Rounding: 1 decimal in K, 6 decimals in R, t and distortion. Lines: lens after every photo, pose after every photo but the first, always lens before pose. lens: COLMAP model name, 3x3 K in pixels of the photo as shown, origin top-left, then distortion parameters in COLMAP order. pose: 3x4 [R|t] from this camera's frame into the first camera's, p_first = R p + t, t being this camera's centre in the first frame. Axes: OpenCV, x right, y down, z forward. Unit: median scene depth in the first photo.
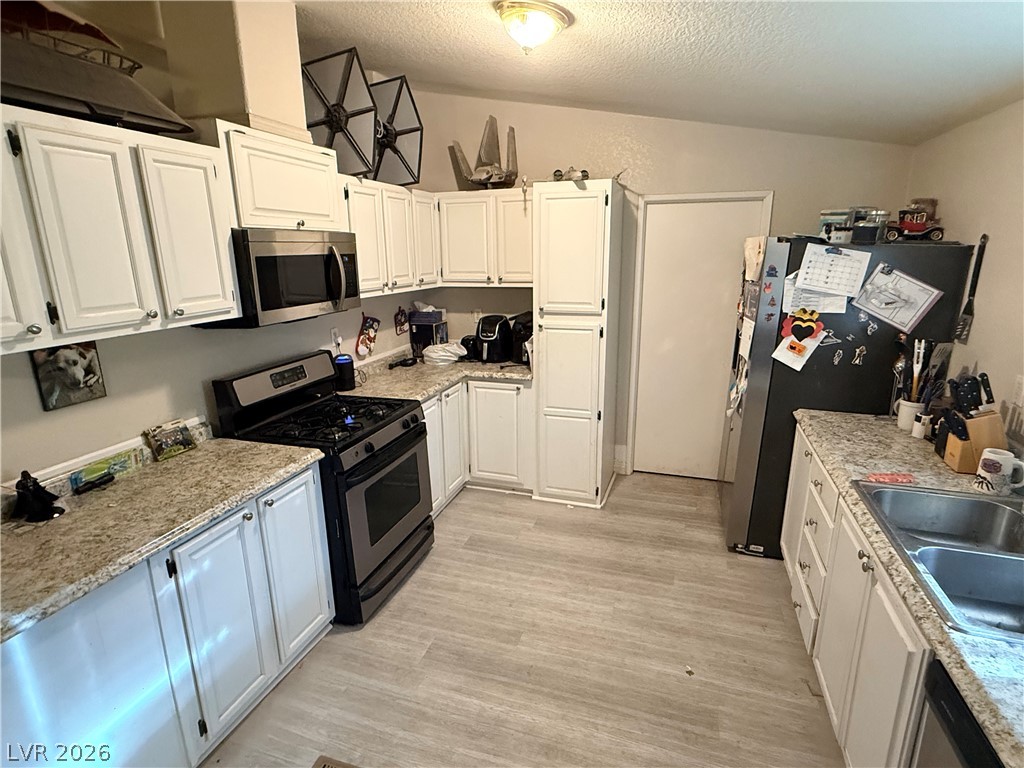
lens RADIAL K [[533.3, 0, 509.3], [0, 533.3, 386.1], [0, 0, 1]] dist [0.004837, -0.001559]
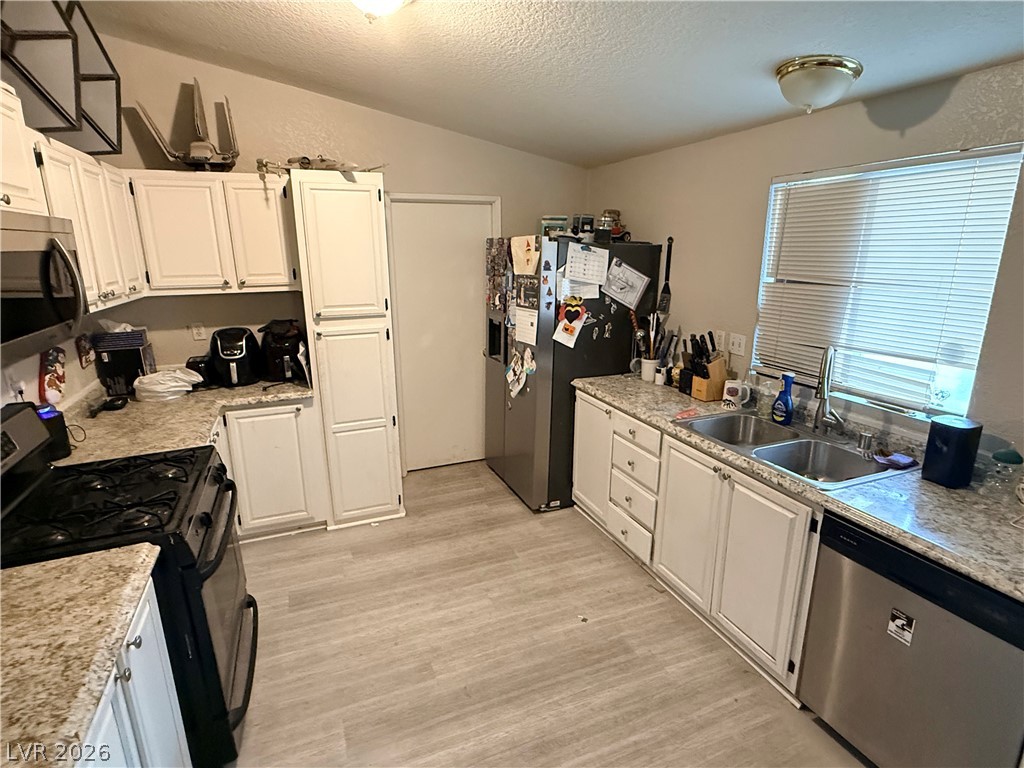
lens RADIAL K [[533.3, 0, 510.3], [0, 533.3, 386.6], [0, 0, 1]] dist [0.004837, -0.001559]
pose [[0.760765, -0.159511, 0.629121, -0.345189], [0.161046, 0.985408, 0.055102, -0.032029], [-0.628730, 0.059398, 0.775352, 0.160869]]
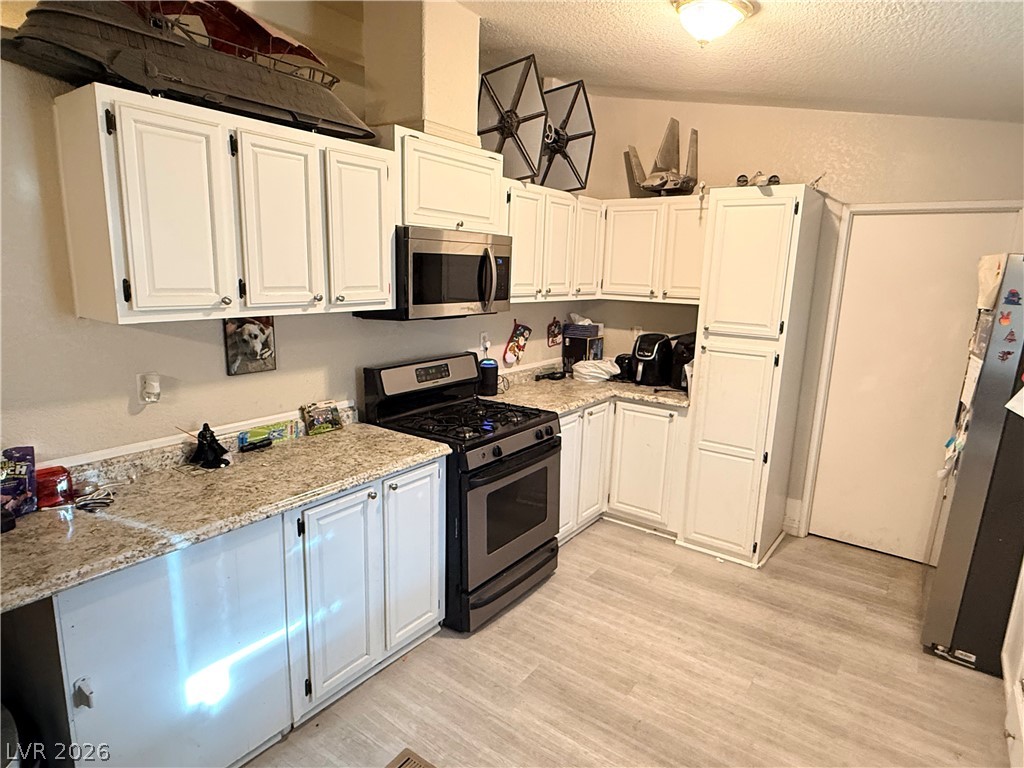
lens RADIAL K [[587.2, 0, 510.5], [0, 587.2, 384.2], [0, 0, 1]] dist [0.006228, -0.001611]
pose [[0.951281, 0.100406, -0.291520, 0.056690], [-0.116818, 0.992371, -0.039403, 0.030573], [0.285340, 0.071538, 0.955753, -0.024969]]
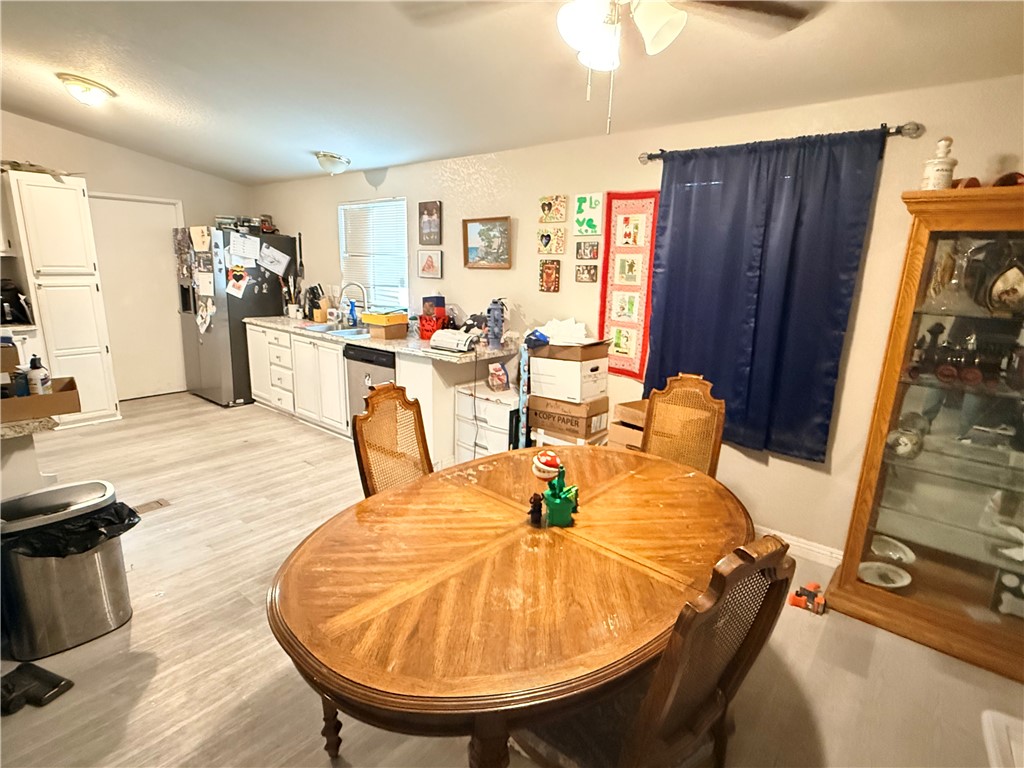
lens RADIAL K [[533.3, 0, 511.6], [0, 533.3, 385.8], [0, 0, 1]] dist [0.004837, -0.001559]
pose [[0.366364, -0.191749, 0.910500, -0.944531], [0.205549, 0.971039, 0.121790, 0.252669], [-0.907484, 0.142533, 0.395168, -0.628381]]
